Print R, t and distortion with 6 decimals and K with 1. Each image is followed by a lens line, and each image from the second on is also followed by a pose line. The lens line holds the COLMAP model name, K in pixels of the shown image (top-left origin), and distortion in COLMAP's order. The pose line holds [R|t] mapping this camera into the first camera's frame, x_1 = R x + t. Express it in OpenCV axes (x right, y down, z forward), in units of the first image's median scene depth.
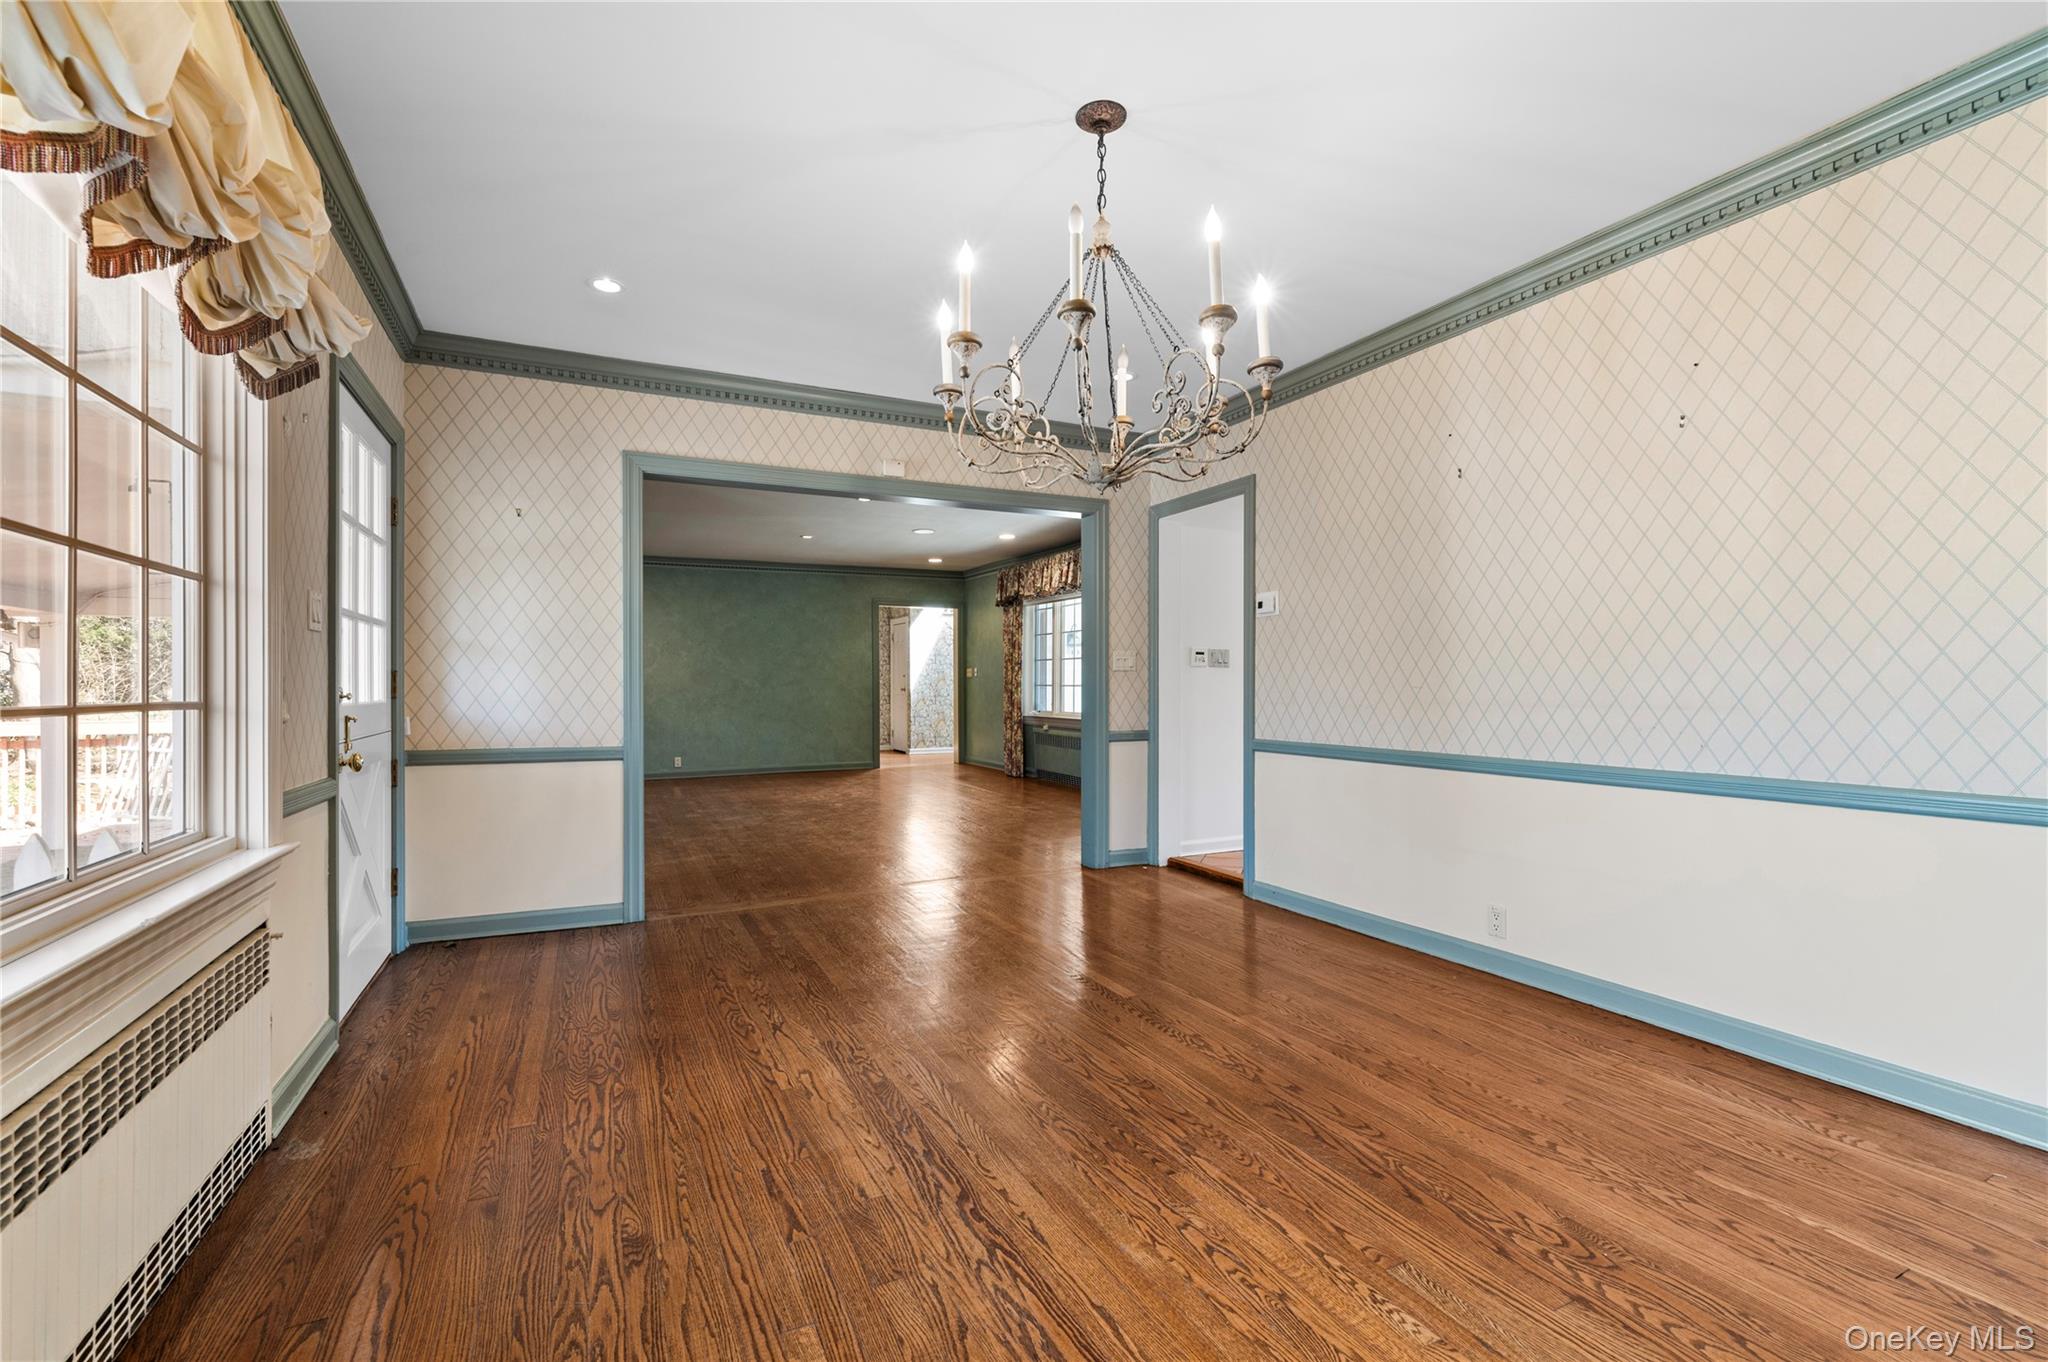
lens RADIAL K [[889.9, 0, 1024.5], [0, 889.9, 685.0], [0, 0, 1]] dist [0.003704, -0.001498]
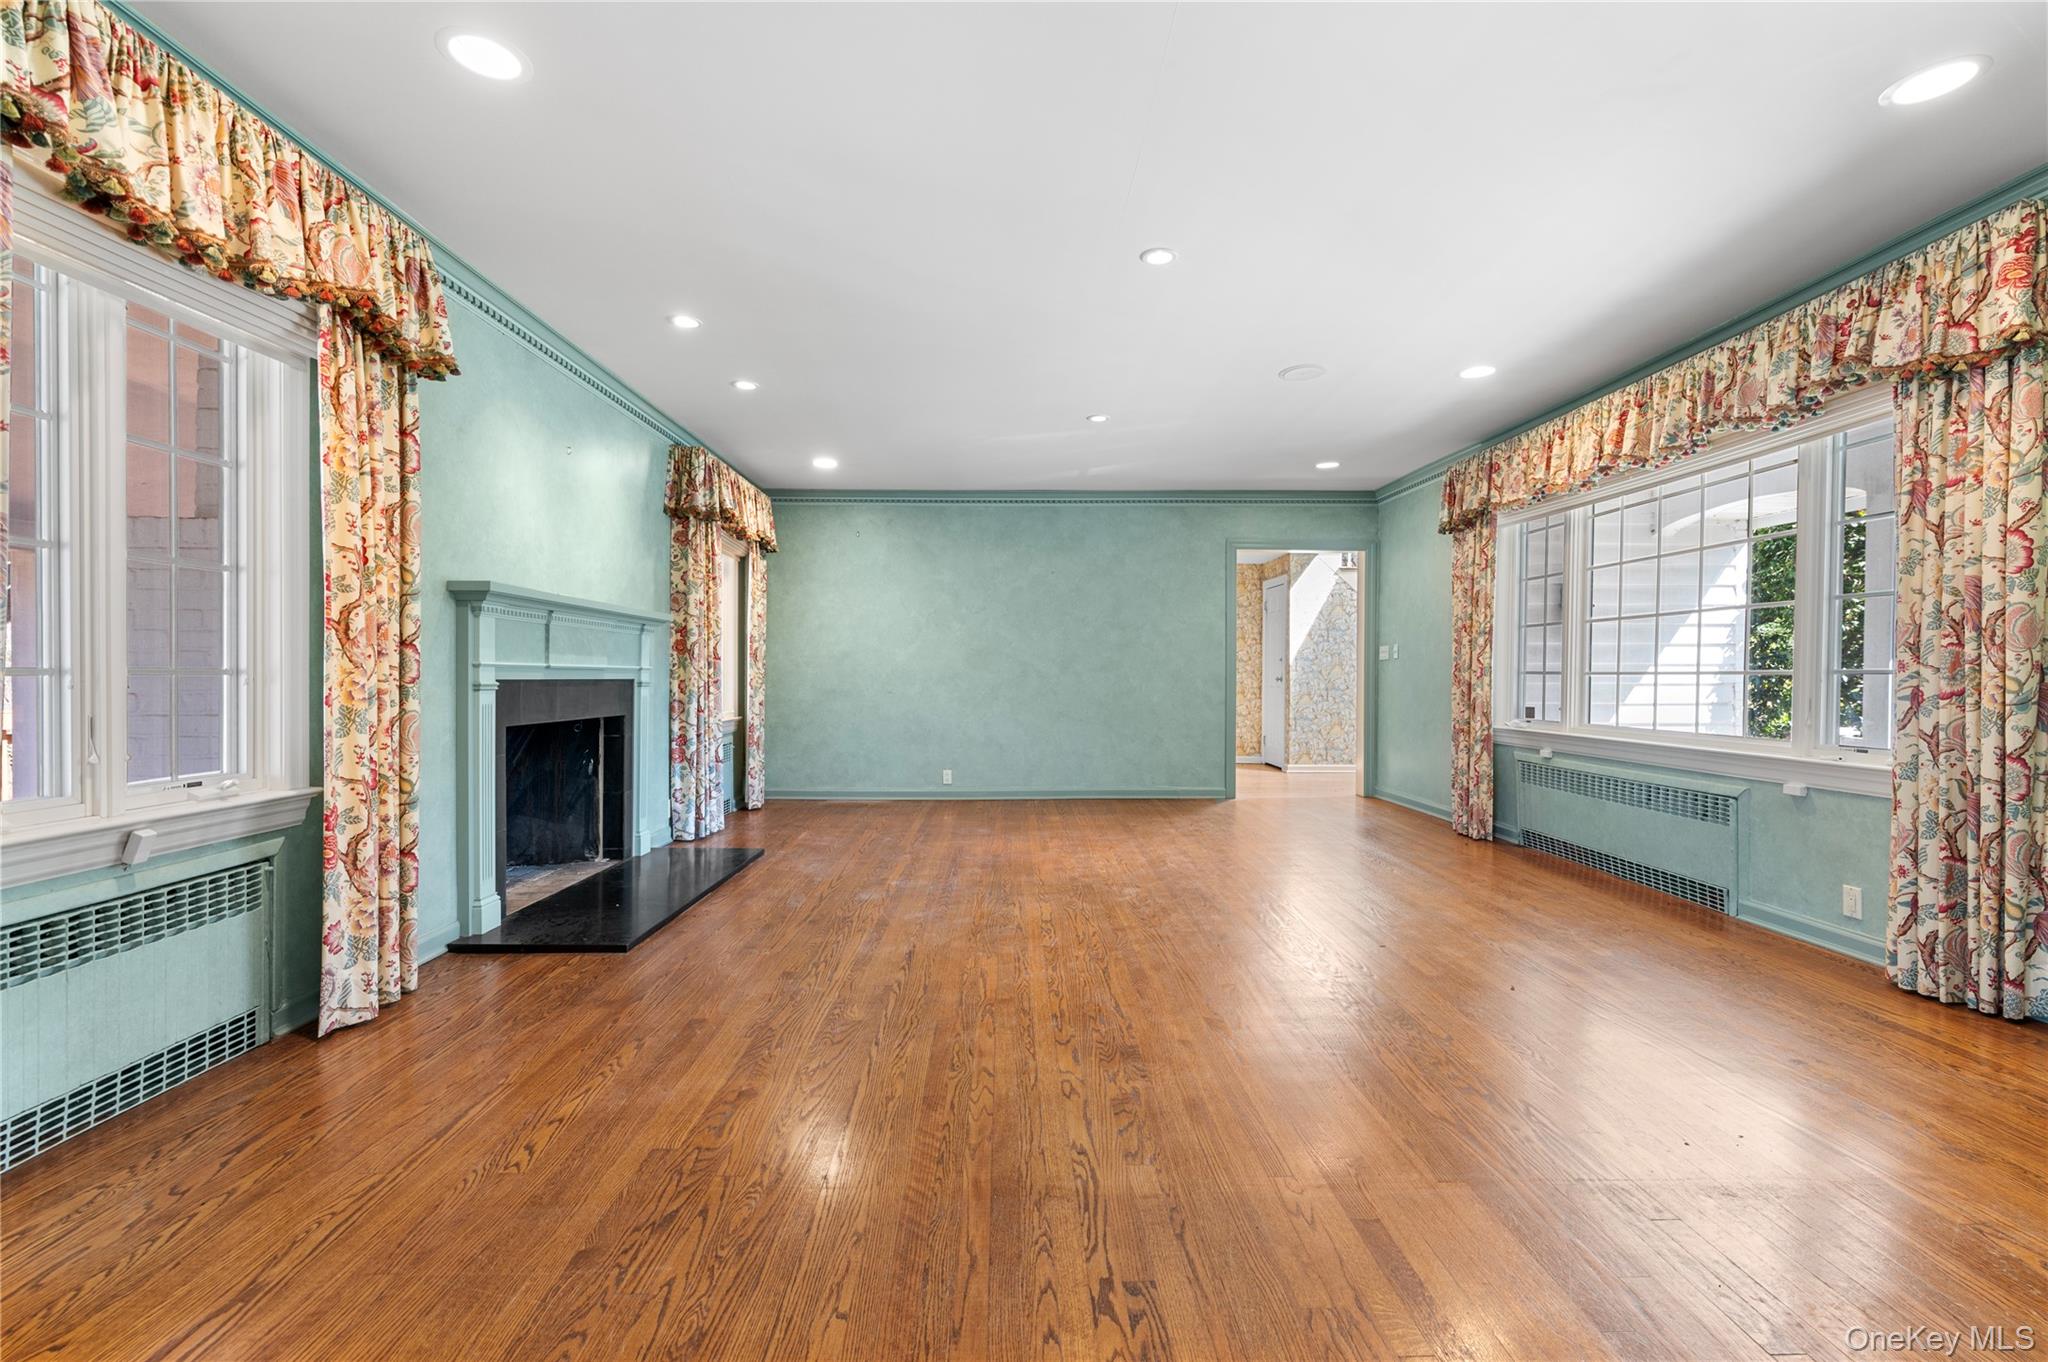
lens RADIAL K [[889.9, 0, 1015.9], [0, 889.9, 684.7], [0, 0, 1]] dist [0.003704, -0.001498]
pose [[0.903109, 0.011658, -0.429254, -0.032751], [-0.006835, 0.999895, 0.012776, 0.002882], [0.429358, -0.008604, 0.903094, 0.396384]]
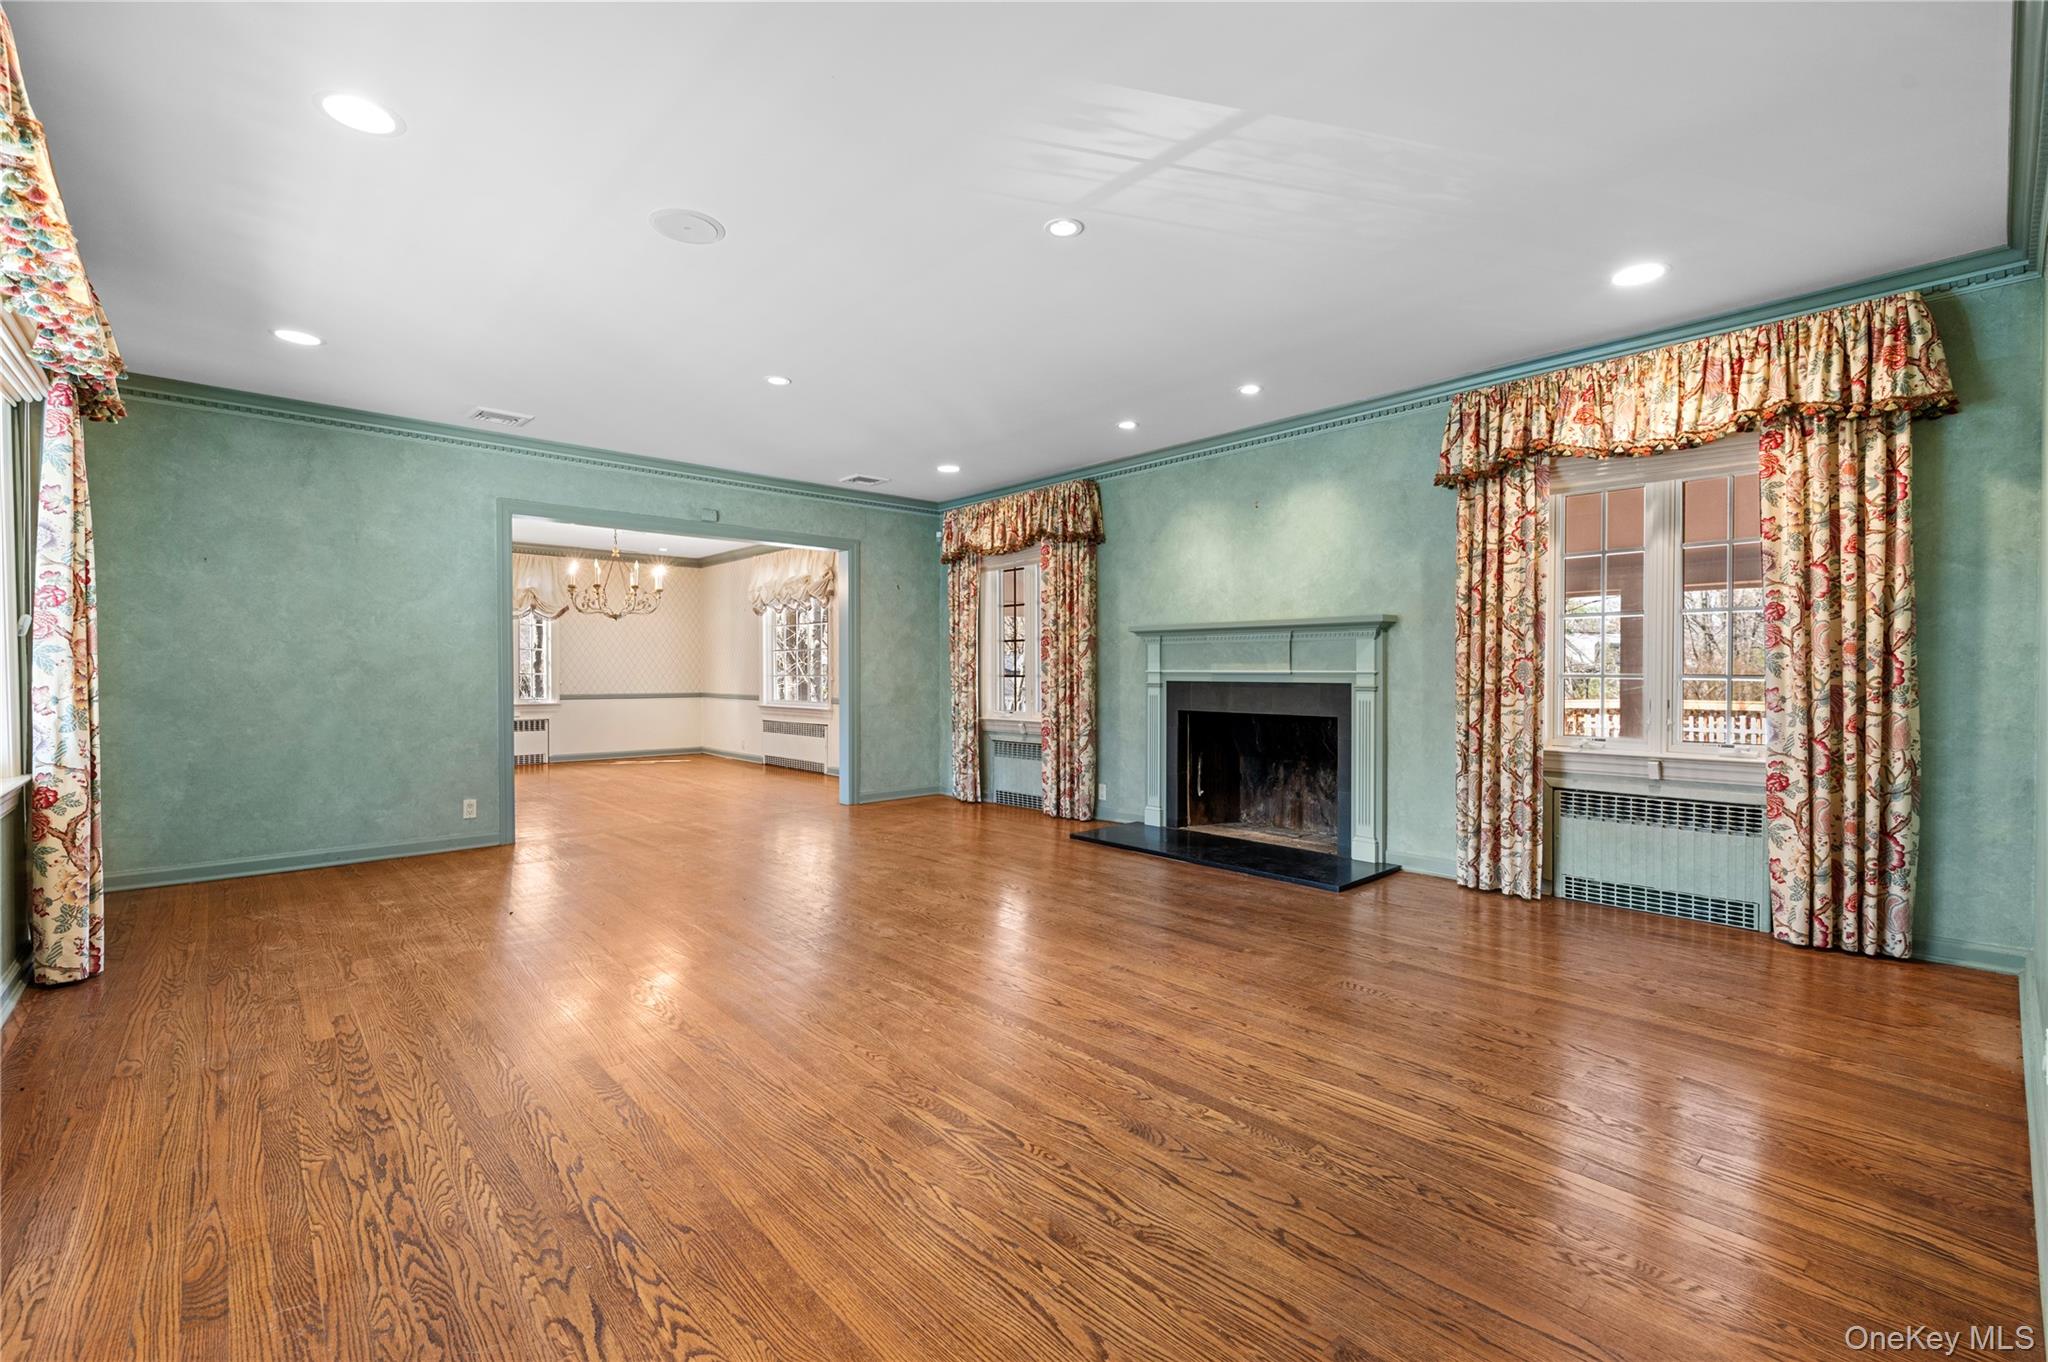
lens RADIAL K [[889.9, 0, 1032.1], [0, 889.9, 683.0], [0, 0, 1]] dist [0.003704, -0.001498]
pose [[-0.959863, 0.006746, -0.280388, -0.121815], [0.003244, 0.999911, 0.012953, 0.000181], [0.280450, 0.011524, -0.959799, 1.184026]]
